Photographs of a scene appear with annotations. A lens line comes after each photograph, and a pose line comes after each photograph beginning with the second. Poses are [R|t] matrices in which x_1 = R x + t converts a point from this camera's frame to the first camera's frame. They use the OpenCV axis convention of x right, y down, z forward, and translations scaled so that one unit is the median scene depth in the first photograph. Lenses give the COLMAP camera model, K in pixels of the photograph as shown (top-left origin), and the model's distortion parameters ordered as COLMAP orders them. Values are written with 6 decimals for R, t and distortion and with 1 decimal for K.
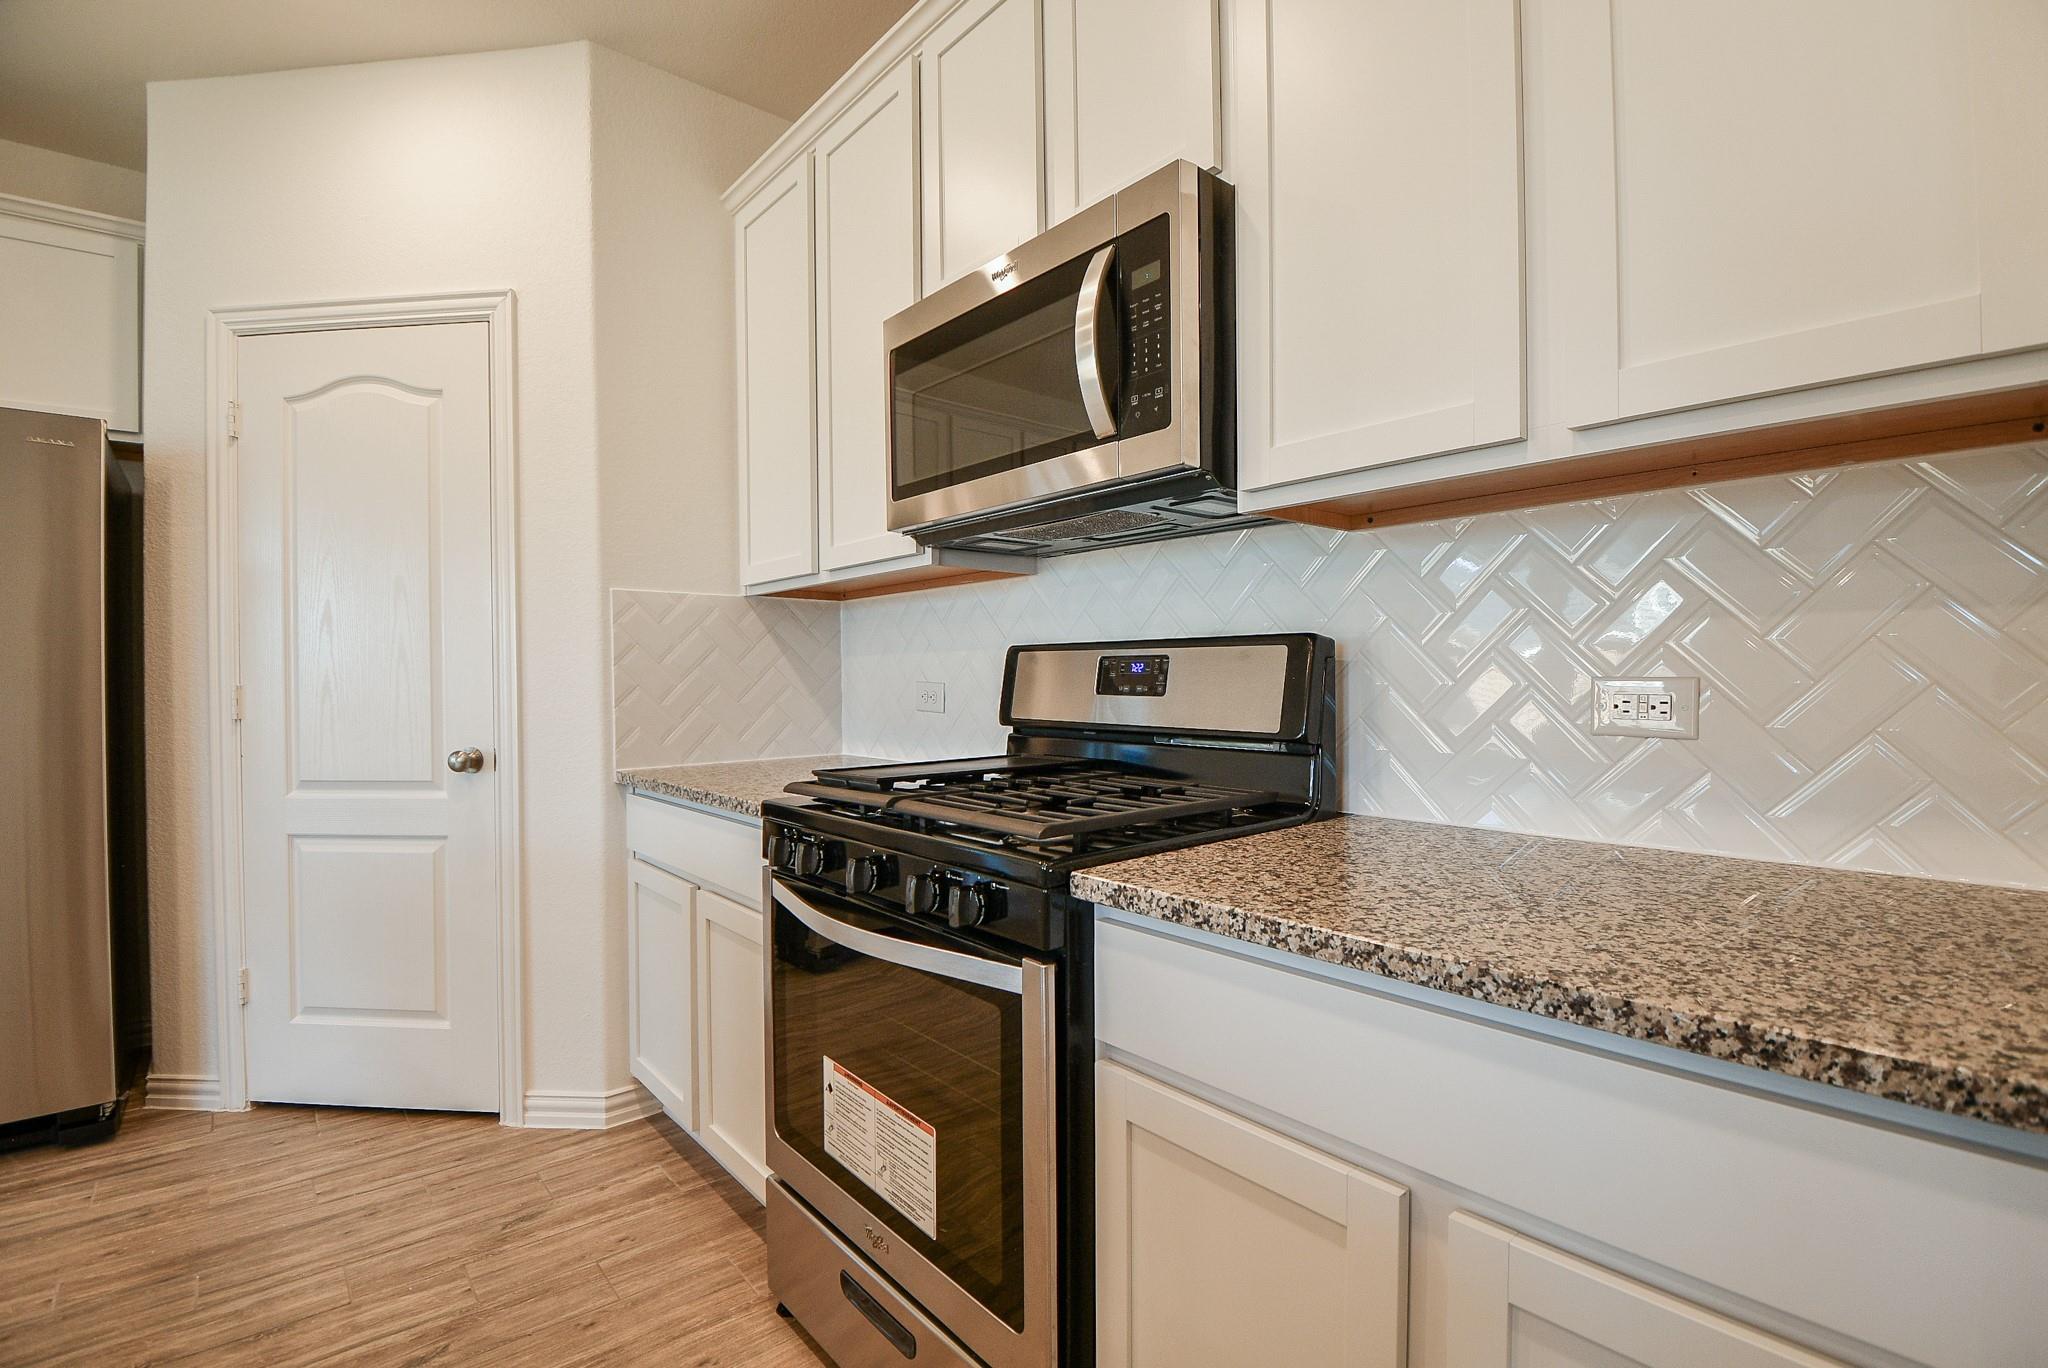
lens RADIAL K [[939.0, 0, 1058.8], [0, 939.0, 694.7], [0, 0, 1]] dist [-0.011833, -0.006890]
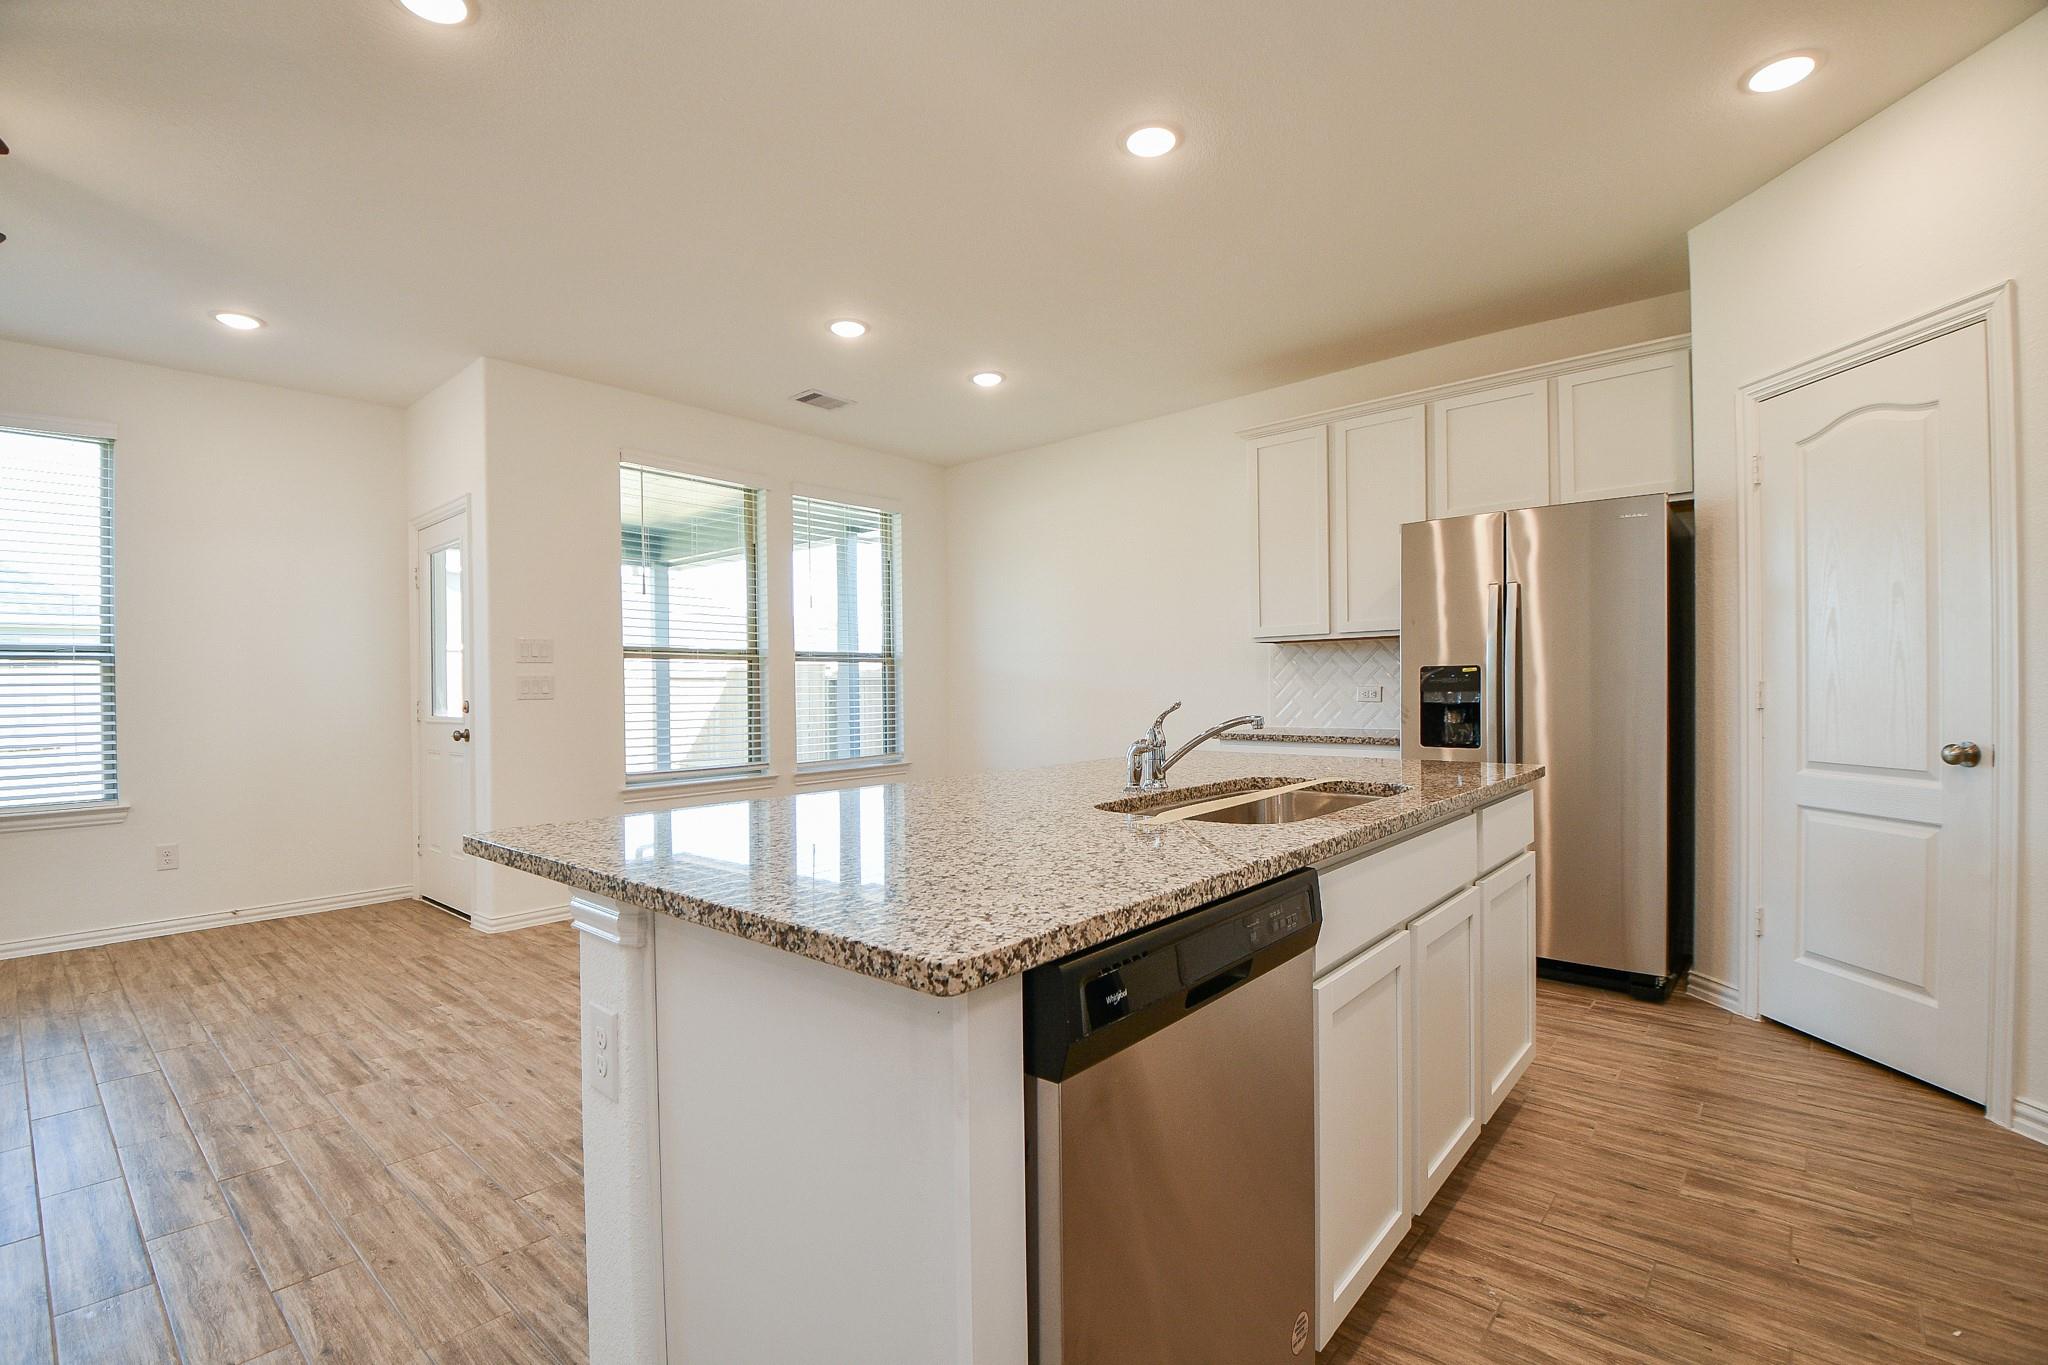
lens RADIAL K [[923.6, 0, 1012.0], [0, 923.6, 696.0], [0, 0, 1]] dist [-0.018669, -0.004552]
pose [[0.124642, 0.014099, -0.992102, 0.221544], [0.000423, 0.999898, 0.014263, -0.008665], [0.992202, -0.002197, 0.124623, -0.166558]]
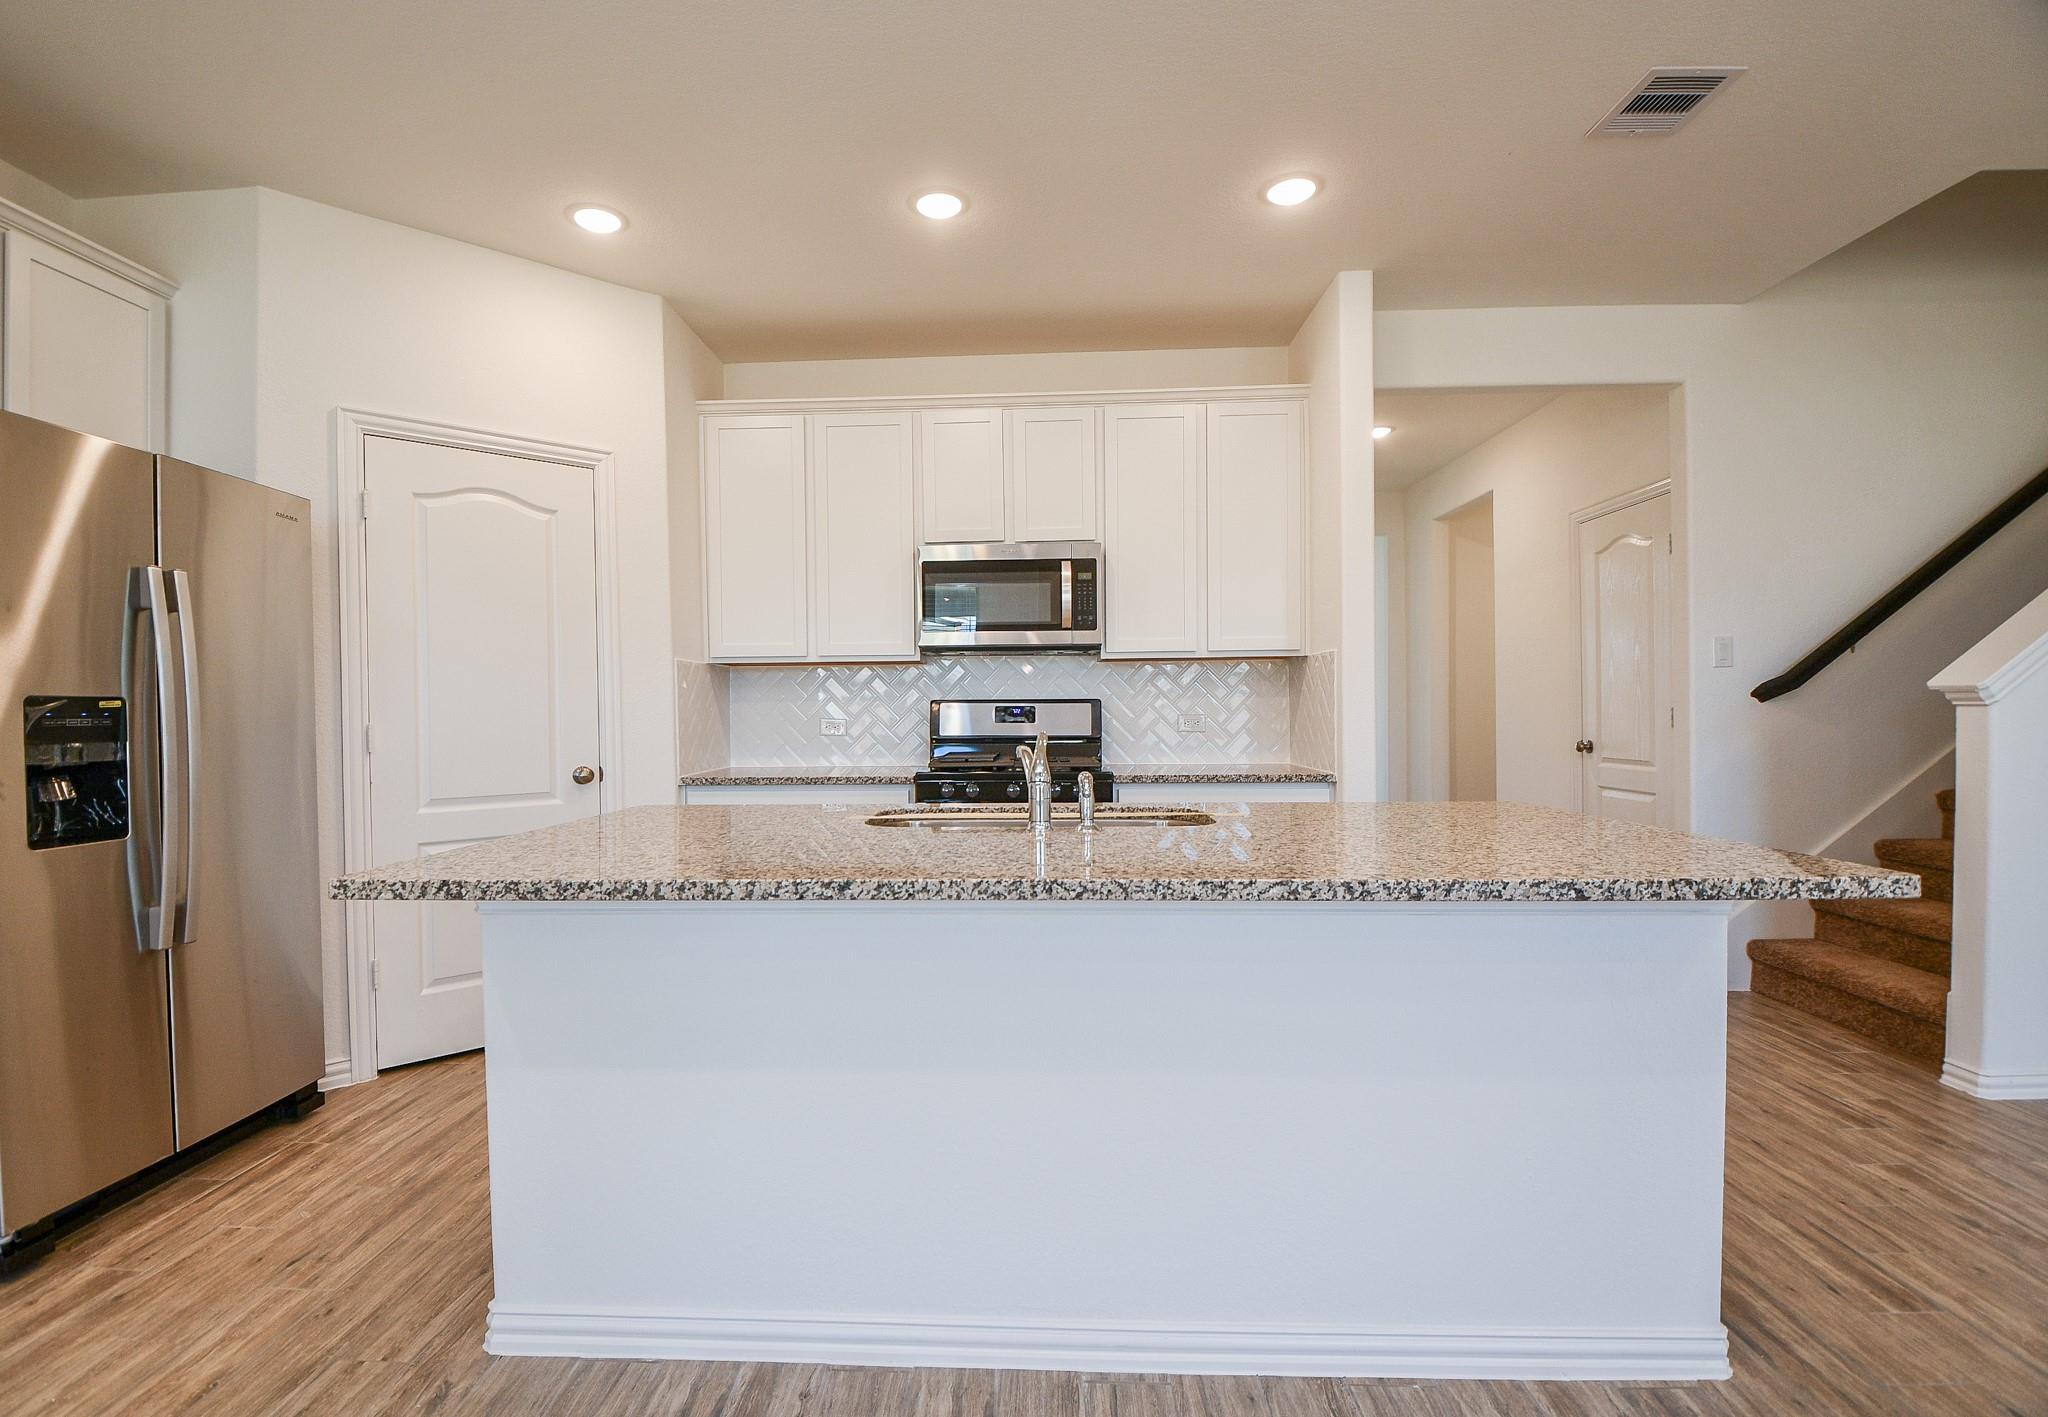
lens RADIAL K [[966.1, 0, 1024.9], [0, 966.1, 717.0], [0, 0, 1]] dist [-0.013027, -0.001135]
pose [[0.672319, -0.006458, 0.740233, -1.274773], [0.016159, 0.999852, -0.005953, 0.001781], [-0.740085, 0.015964, 0.672324, -0.488904]]
